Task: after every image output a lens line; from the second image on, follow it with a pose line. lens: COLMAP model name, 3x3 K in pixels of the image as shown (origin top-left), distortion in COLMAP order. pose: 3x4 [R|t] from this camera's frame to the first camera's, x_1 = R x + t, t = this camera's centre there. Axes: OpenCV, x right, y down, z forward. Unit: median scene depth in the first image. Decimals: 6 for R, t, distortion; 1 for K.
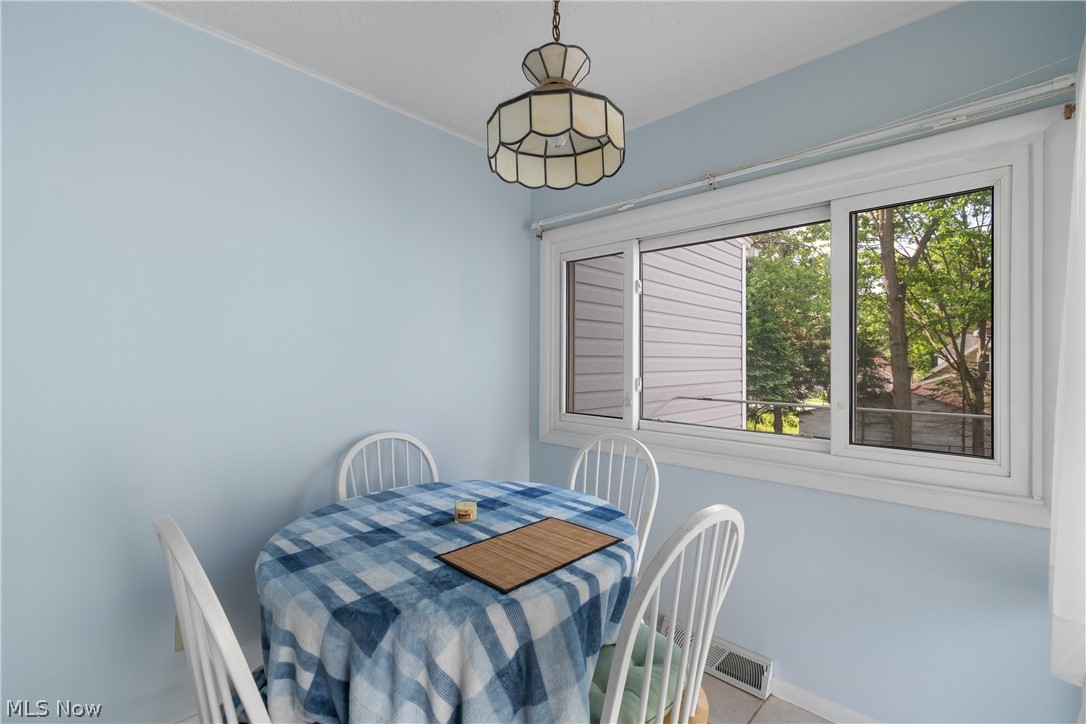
lens RADIAL K [[475.8, 0, 544.5], [0, 475.8, 355.9], [0, 0, 1]] dist [-0.001399, -0.000369]
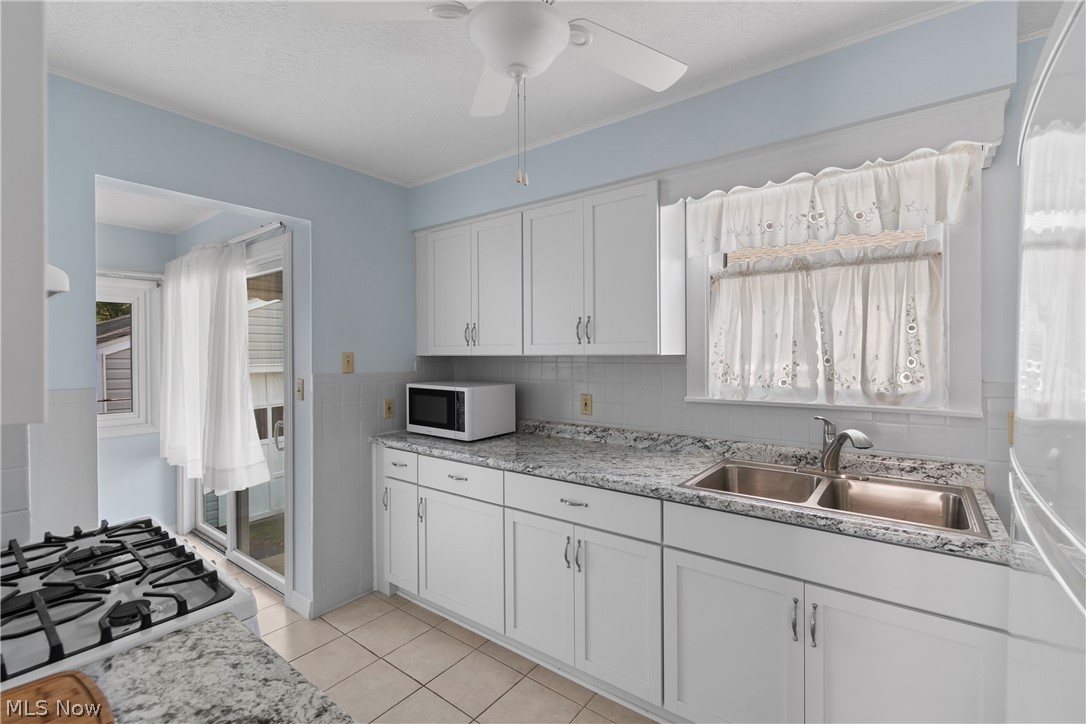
lens RADIAL K [[480.9, 0, 550.9], [0, 480.9, 351.0], [0, 0, 1]] dist [-0.004292, -0.001493]
pose [[-0.120936, 0.003754, 0.992653, -0.358949], [0.001496, 0.999992, -0.003599, -0.018326], [-0.992659, 0.001049, -0.120941, -0.174773]]
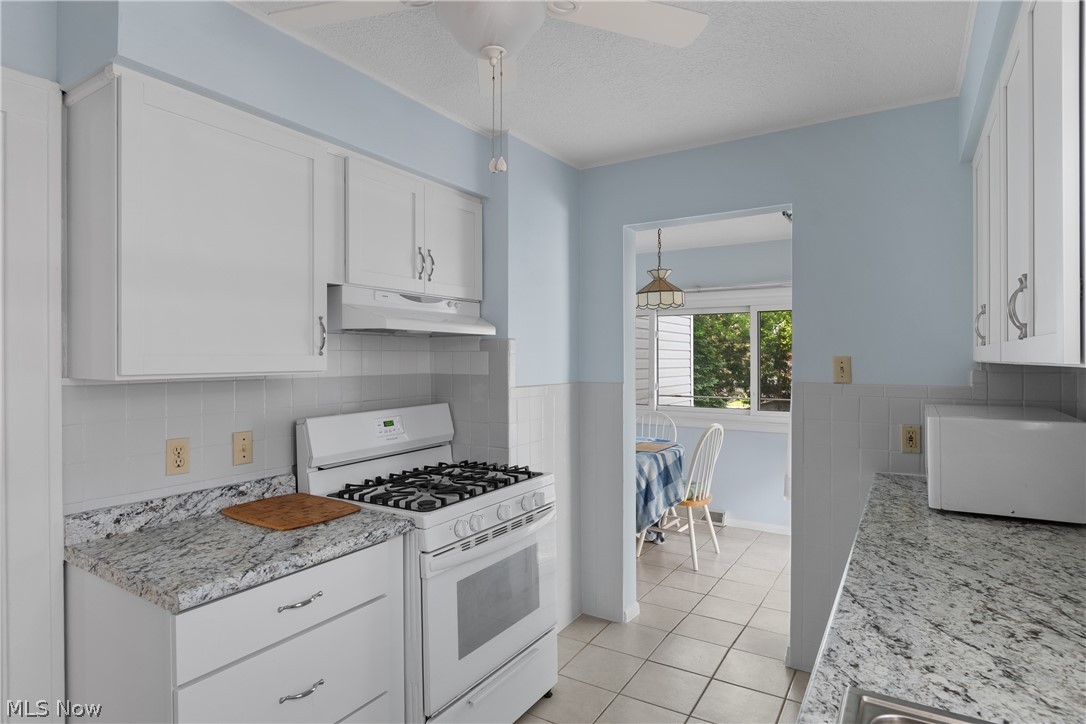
lens RADIAL K [[585.1, 0, 550.3], [0, 585.1, 356.7], [0, 0, 1]] dist [0.001663, -0.003265]
pose [[0.977442, -0.003557, 0.211173, -0.218633], [0.003347, 0.999993, 0.001351, -0.019639], [-0.211176, -0.000614, 0.977448, -0.362981]]
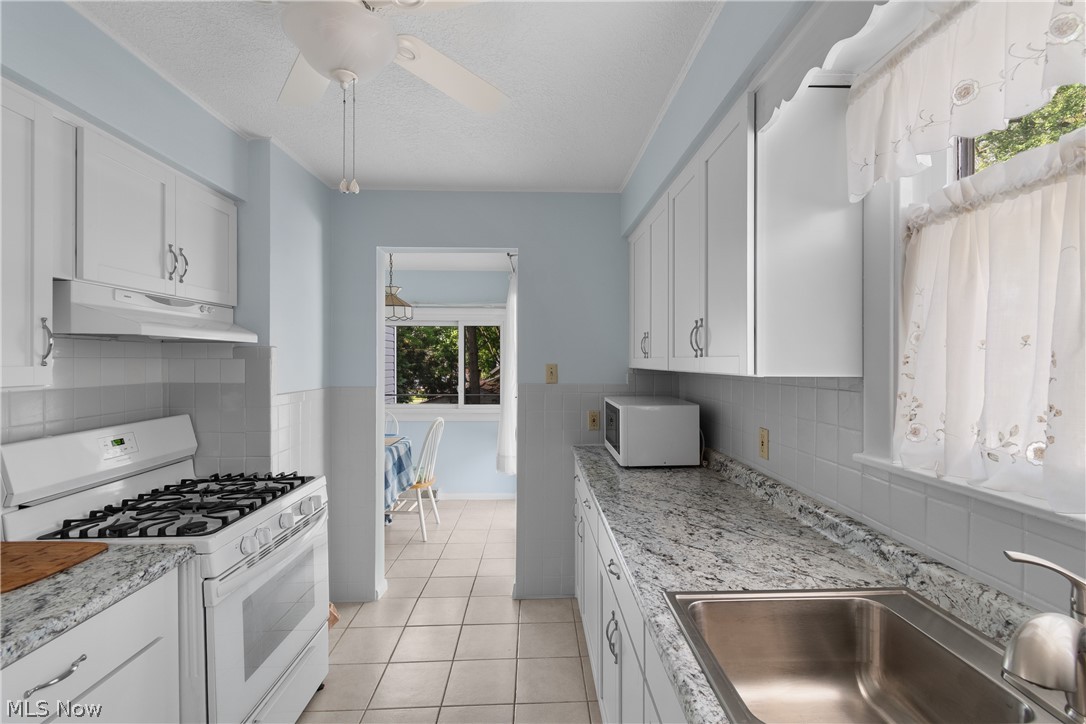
lens RADIAL K [[489.2, 0, 552.3], [0, 489.2, 359.2], [0, 0, 1]] dist [-0.000728, -0.001682]
pose [[0.693665, -0.000351, 0.720298, -0.263568], [-0.001855, 0.999996, 0.002274, -0.023439], [-0.720296, -0.002913, 0.693661, -0.339356]]
